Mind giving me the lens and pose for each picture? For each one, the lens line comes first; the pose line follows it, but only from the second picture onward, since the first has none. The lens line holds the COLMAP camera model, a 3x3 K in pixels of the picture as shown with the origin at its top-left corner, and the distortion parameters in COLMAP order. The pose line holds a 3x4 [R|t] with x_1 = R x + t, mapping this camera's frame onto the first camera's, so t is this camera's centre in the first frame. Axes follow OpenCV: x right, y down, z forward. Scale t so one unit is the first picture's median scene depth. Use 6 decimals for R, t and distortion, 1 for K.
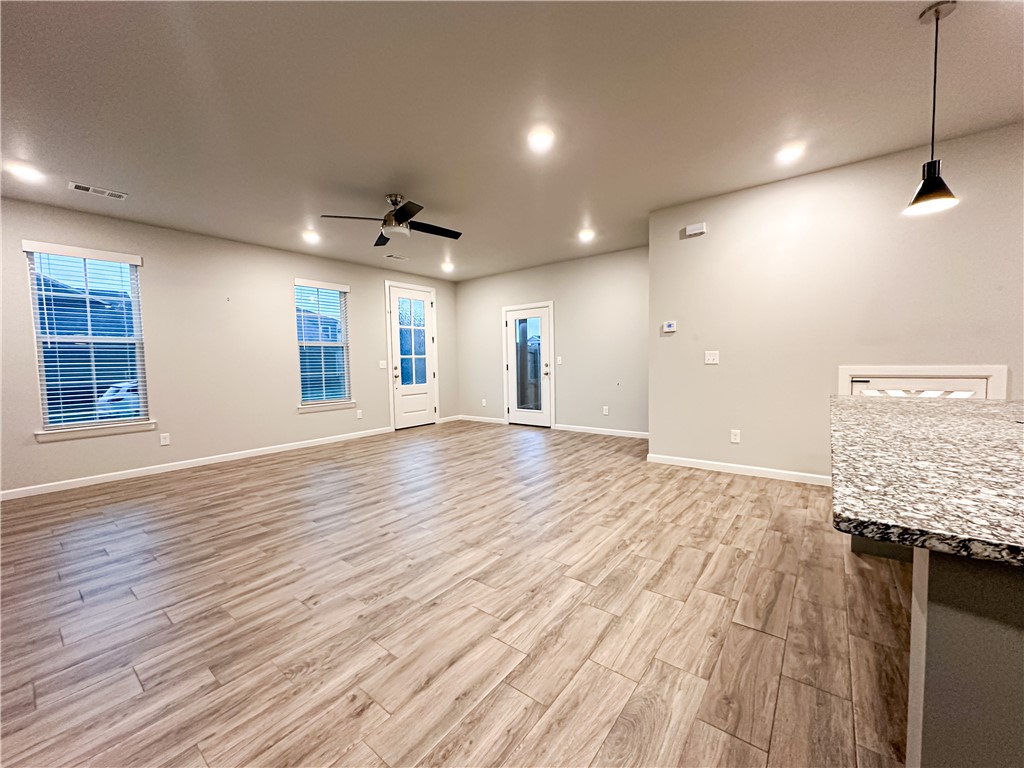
lens RADIAL K [[407.4, 0, 511.0], [0, 407.4, 384.4], [0, 0, 1]] dist [-0.002694, 0.000555]
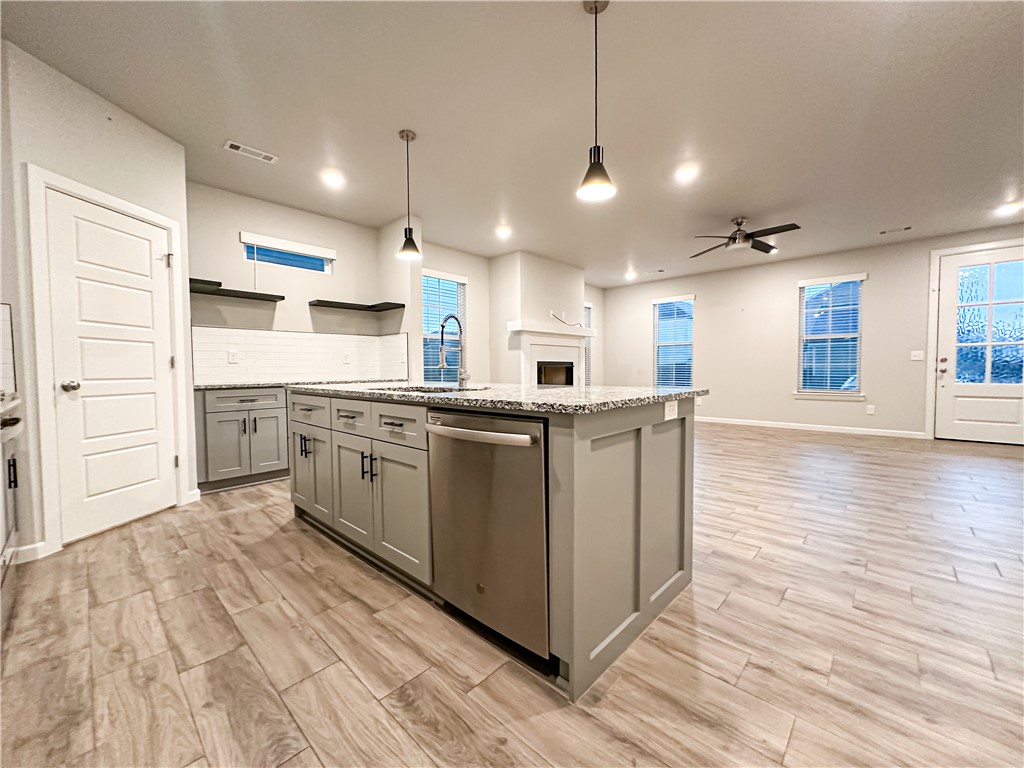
lens RADIAL K [[407.4, 0, 511.0], [0, 407.4, 384.4], [0, 0, 1]] dist [-0.002694, 0.000555]
pose [[-0.086383, 0.061825, -0.994342, 0.931907], [-0.047067, 0.996705, 0.066061, -0.009831], [0.995150, 0.052507, -0.083188, 0.400827]]
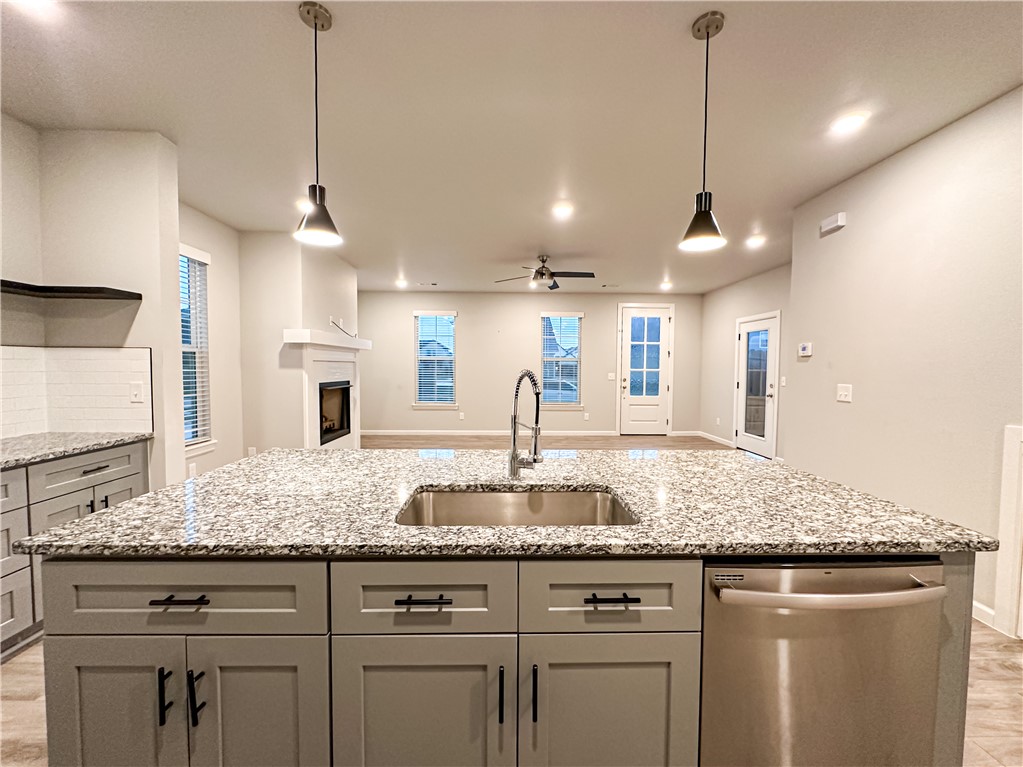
lens RADIAL K [[414.8, 0, 511.5], [0, 414.8, 383.5], [0, 0, 1]] dist [-0.000108, 0.000168]
pose [[0.634627, 0.058055, -0.770635, 0.663670], [-0.064773, 0.997662, 0.021816, -0.058053], [0.770099, 0.036071, 0.636904, 0.050406]]
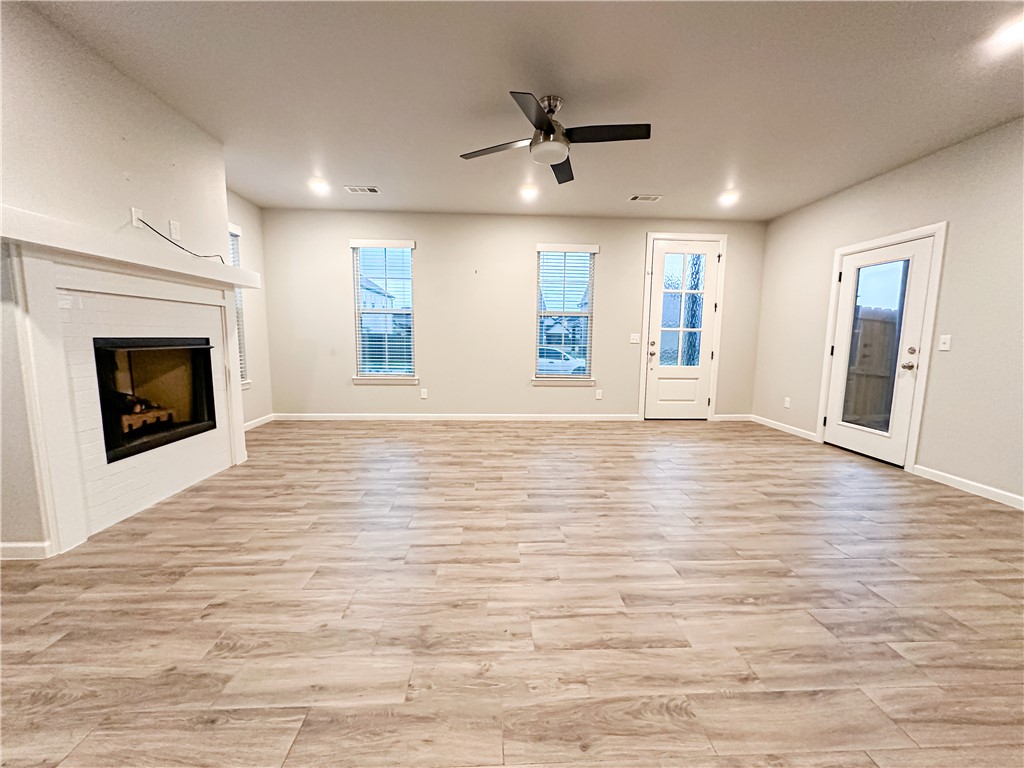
lens RADIAL K [[407.4, 0, 511.0], [0, 407.4, 384.4], [0, 0, 1]] dist [-0.002694, 0.000555]
pose [[0.654279, 0.119515, -0.746749, 0.235964], [-0.070047, 0.992766, 0.097516, -0.030640], [0.753002, -0.011495, 0.657918, 0.430273]]
